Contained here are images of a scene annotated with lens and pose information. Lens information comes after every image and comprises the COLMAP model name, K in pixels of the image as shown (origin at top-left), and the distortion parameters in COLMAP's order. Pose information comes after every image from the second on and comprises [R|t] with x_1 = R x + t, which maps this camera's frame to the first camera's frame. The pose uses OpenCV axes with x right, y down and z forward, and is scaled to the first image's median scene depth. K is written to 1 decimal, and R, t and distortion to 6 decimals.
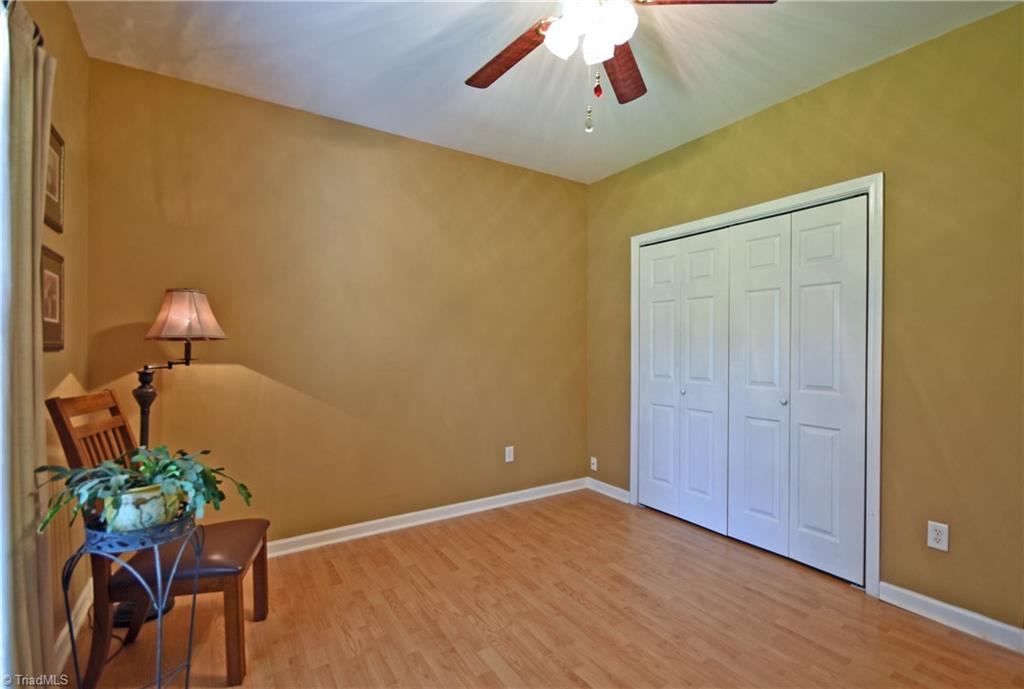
lens RADIAL K [[458.1, 0, 511.9], [0, 458.1, 350.6], [0, 0, 1]] dist [-0.002578, -0.000126]
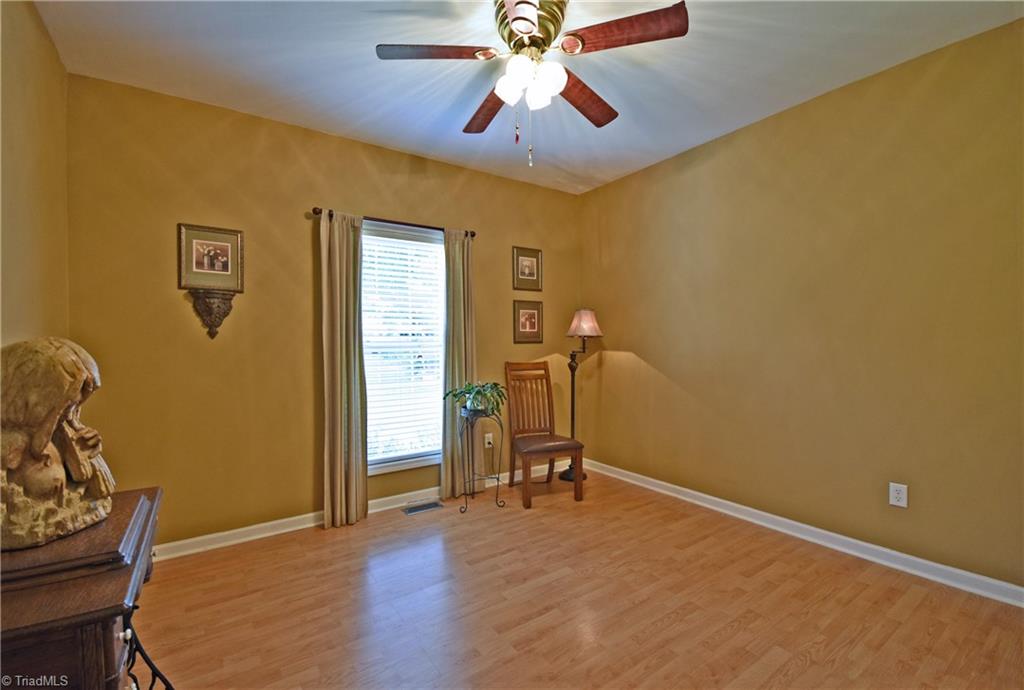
lens RADIAL K [[435.4, 0, 512.0], [0, 435.4, 345.0], [0, 0, 1]] dist [-0.002100, -0.000343]
pose [[0.028925, 0.004594, -0.999571, 0.870151], [0.005334, 0.999974, 0.004750, -0.000761], [0.999567, -0.005469, 0.028900, 0.583141]]
